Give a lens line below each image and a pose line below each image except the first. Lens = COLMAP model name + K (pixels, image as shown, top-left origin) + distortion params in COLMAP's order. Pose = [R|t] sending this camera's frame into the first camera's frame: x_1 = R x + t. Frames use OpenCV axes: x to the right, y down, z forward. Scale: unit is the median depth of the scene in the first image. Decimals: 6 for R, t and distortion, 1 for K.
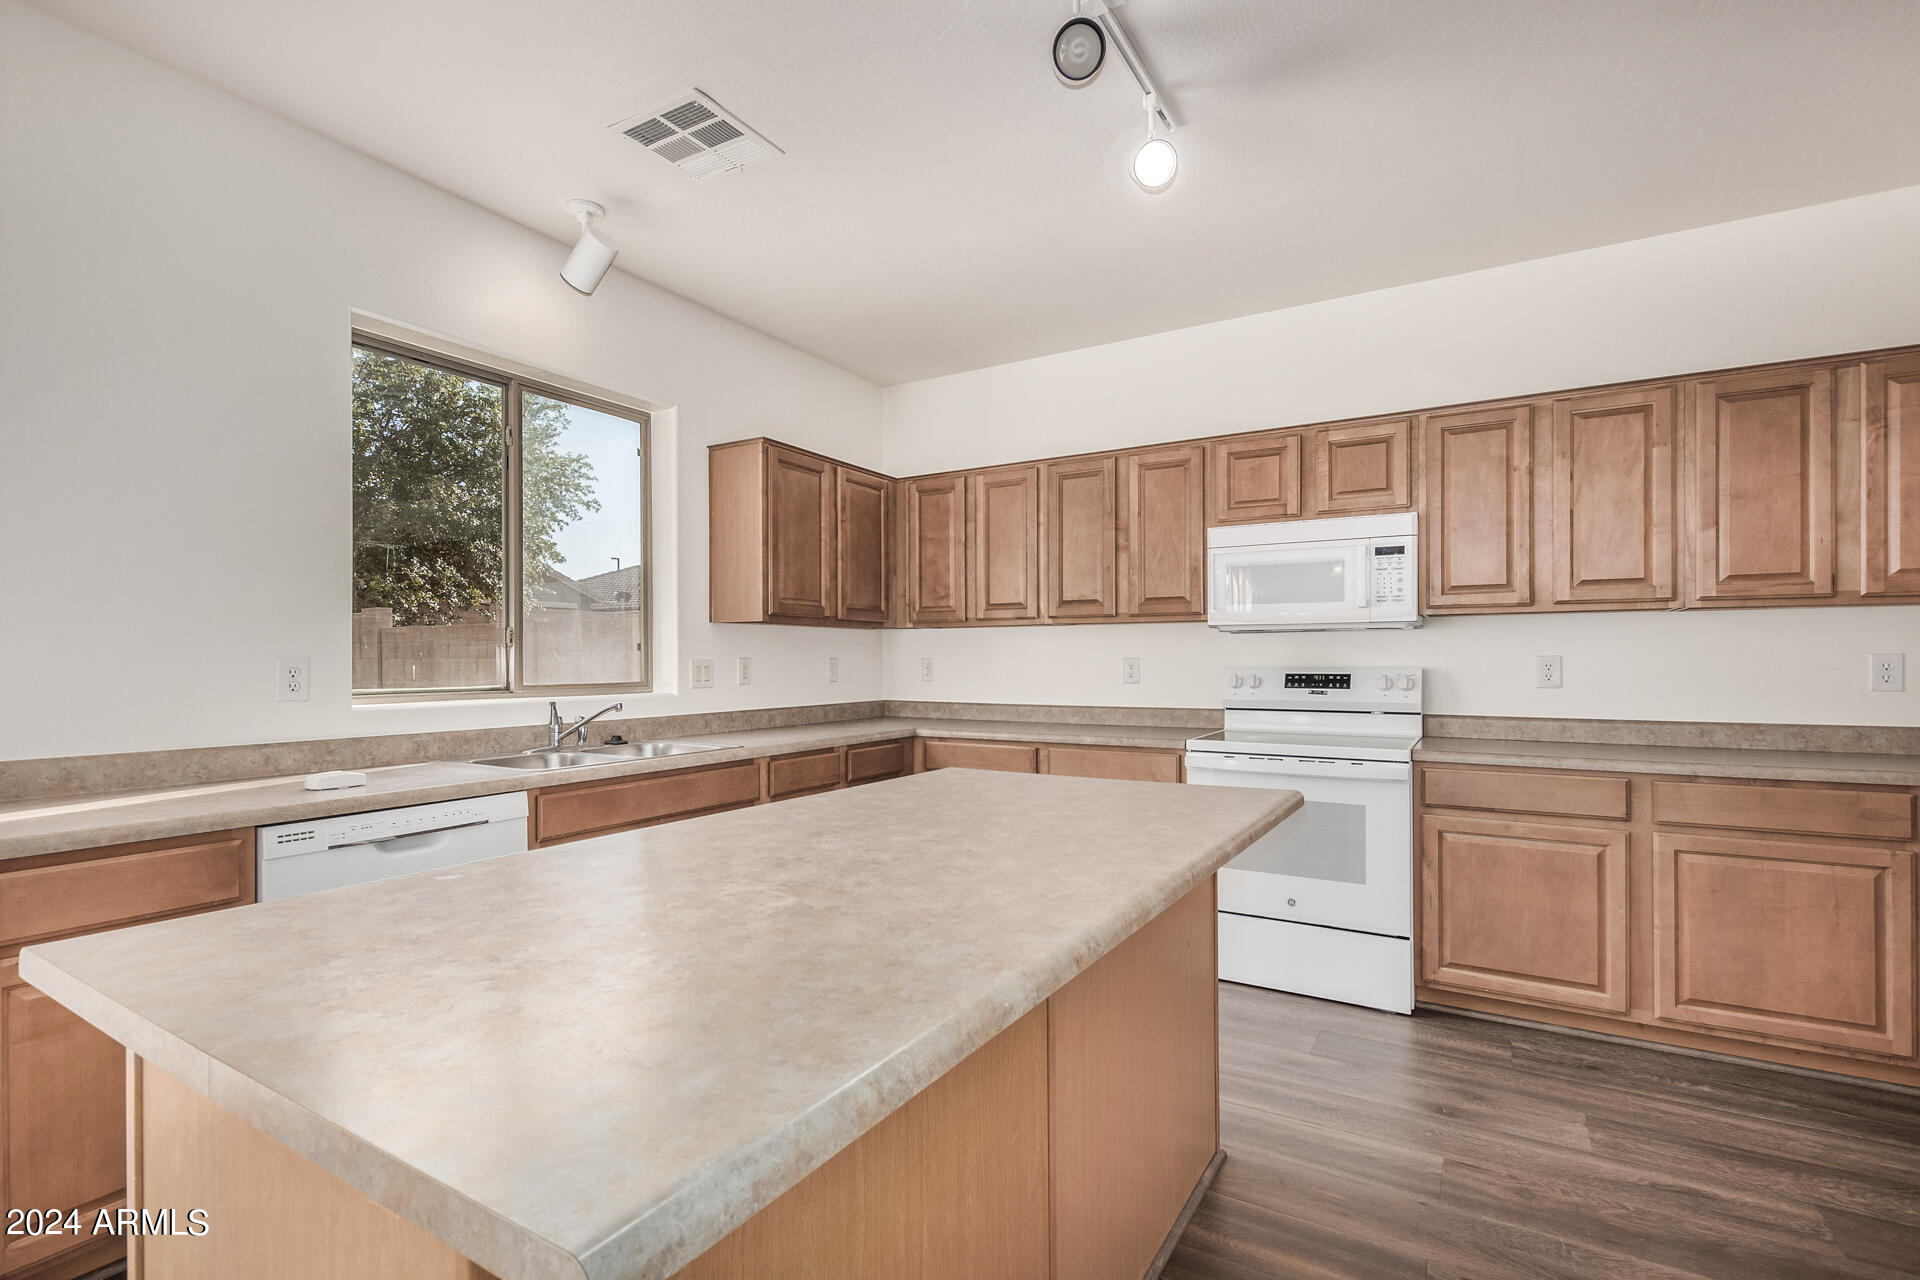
lens RADIAL K [[889.5, 0, 933.9], [0, 889.5, 665.0], [0, 0, 1]] dist [0.011105, -0.001764]
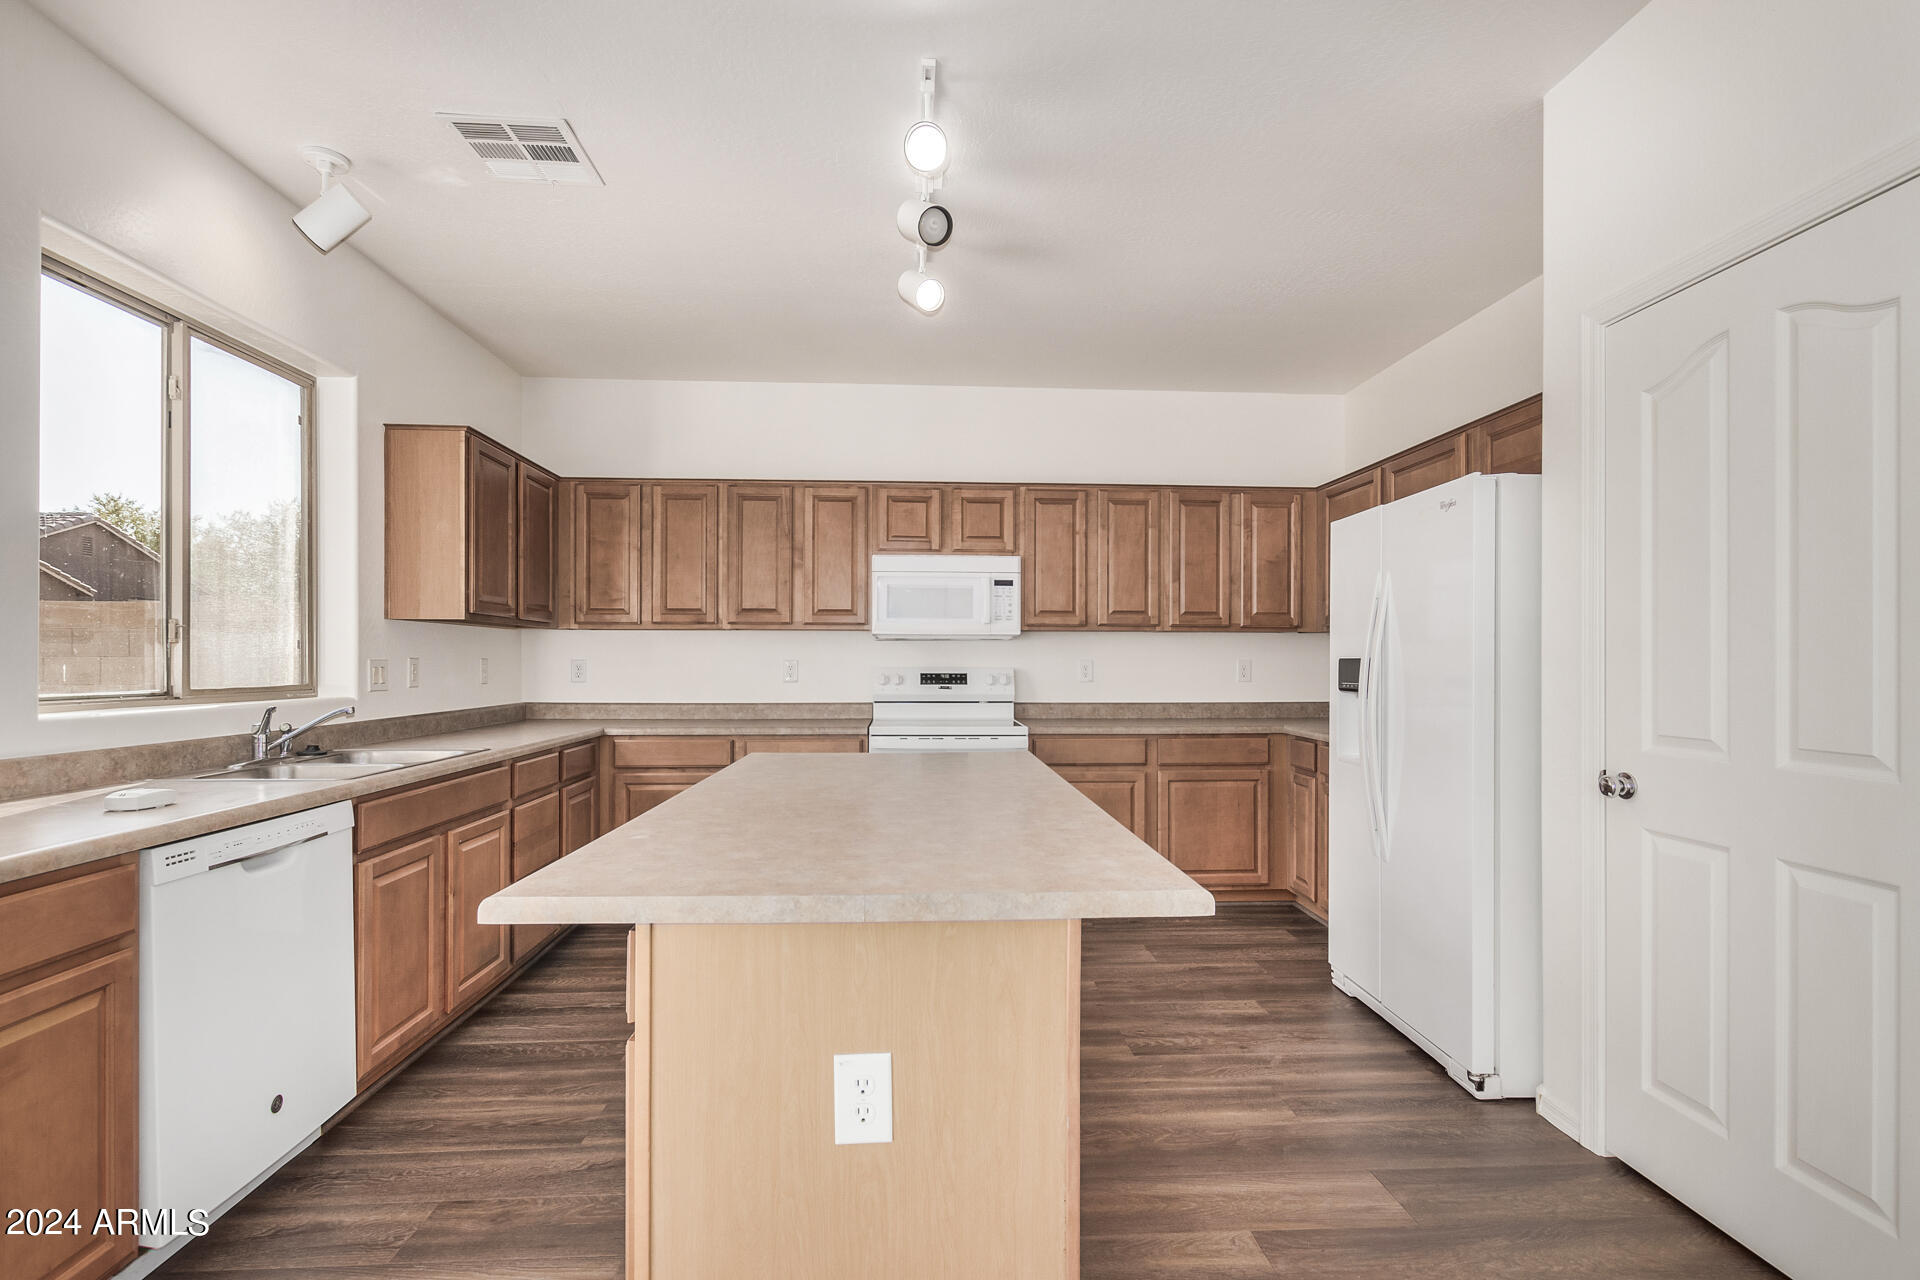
lens RADIAL K [[889.5, 0, 955.7], [0, 889.5, 675.4], [0, 0, 1]] dist [0.011105, -0.001764]
pose [[0.826487, -0.004695, 0.562937, -0.318579], [-0.000417, 0.999960, 0.008952, 0.001788], [-0.562956, -0.007634, 0.826452, -0.090588]]
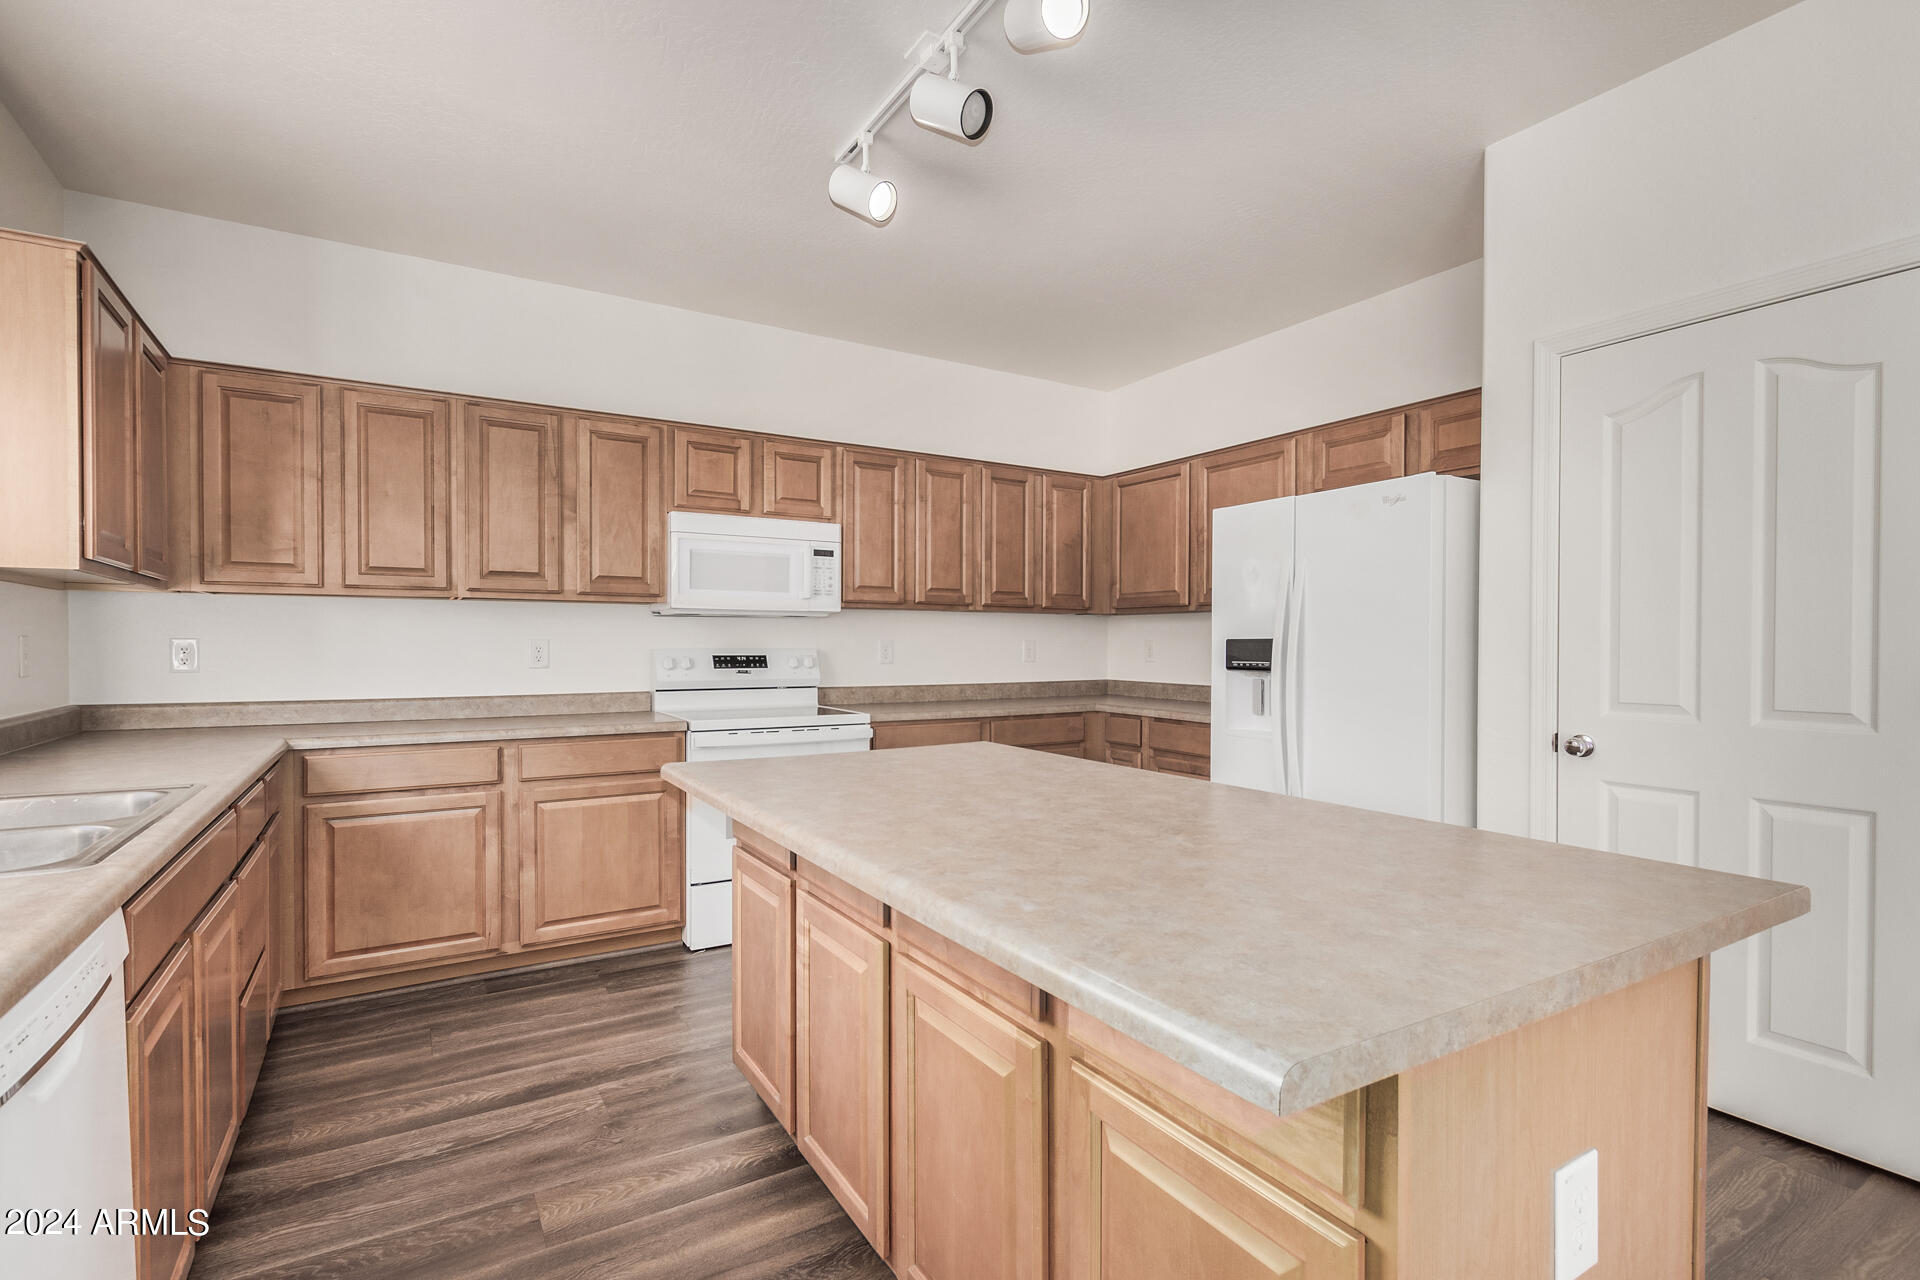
lens RADIAL K [[889.5, 0, 975.5], [0, 889.5, 664.2], [0, 0, 1]] dist [0.011105, -0.001764]
pose [[0.467358, -0.017050, 0.883903, -0.465113], [0.002296, 0.999834, 0.018072, 0.001896], [-0.884065, -0.006417, 0.467320, 0.245257]]
